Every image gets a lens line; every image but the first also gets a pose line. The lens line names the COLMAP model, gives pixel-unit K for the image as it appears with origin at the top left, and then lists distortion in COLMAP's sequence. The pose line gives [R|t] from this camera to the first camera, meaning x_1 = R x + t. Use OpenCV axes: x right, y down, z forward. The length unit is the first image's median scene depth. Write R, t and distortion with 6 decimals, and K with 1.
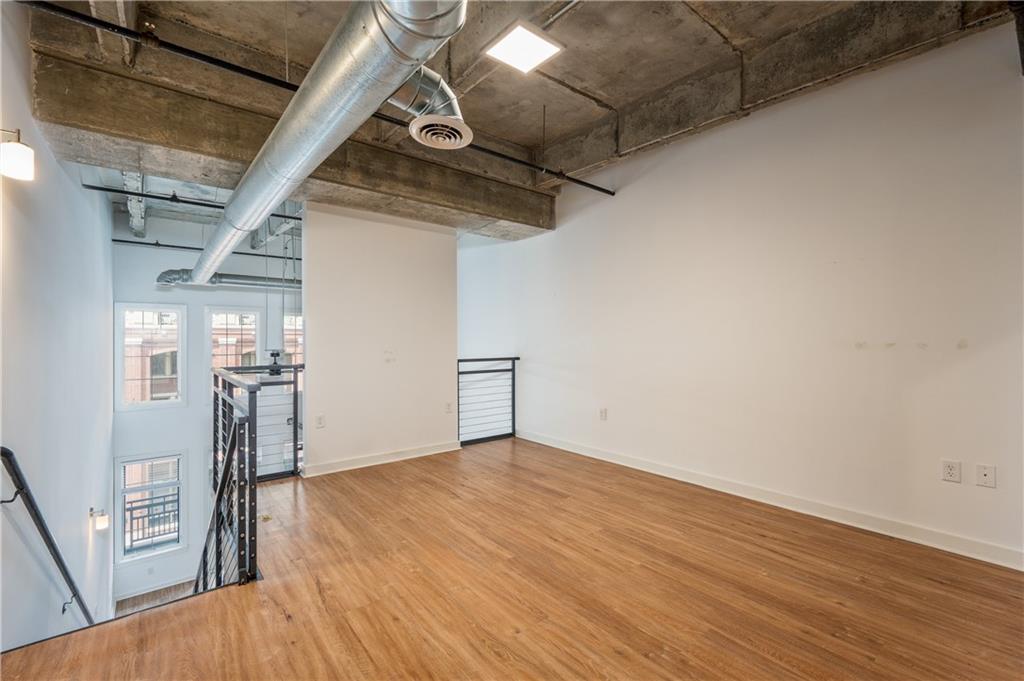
lens RADIAL K [[443.6, 0, 510.7], [0, 443.6, 341.8], [0, 0, 1]] dist [0.001233, 0.000425]
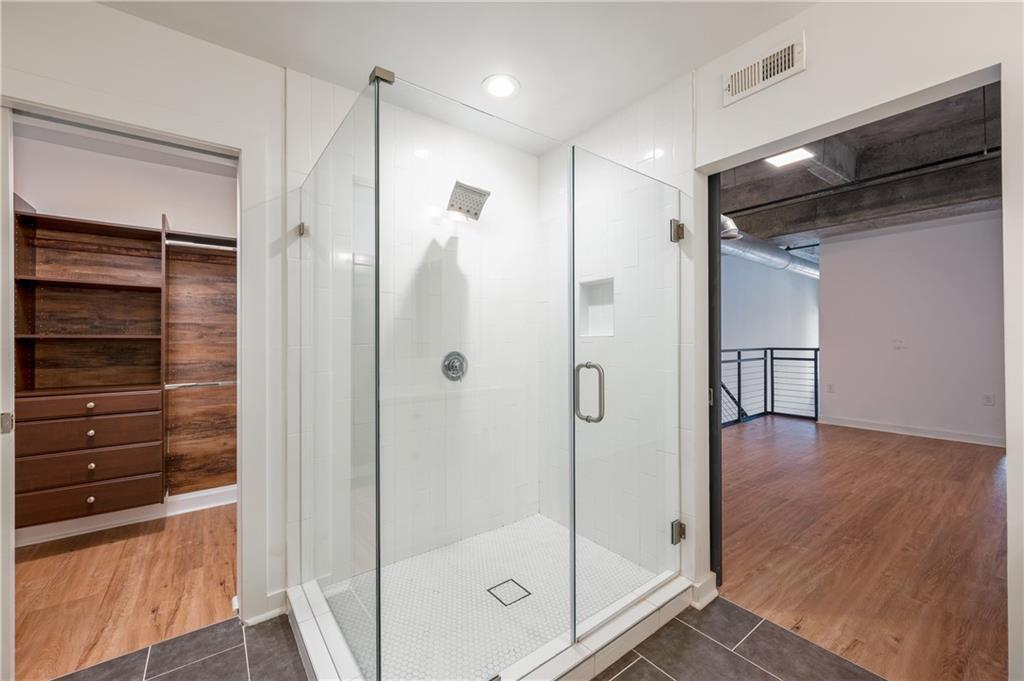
lens RADIAL K [[402.2, 0, 510.2], [0, 402.2, 338.0], [0, 0, 1]] dist [-0.000508, -0.000166]
pose [[-0.029722, -0.000745, -0.999558, 1.326491], [0.006289, 0.999980, -0.000932, 0.016557], [0.999538, -0.006314, -0.029717, -0.011039]]
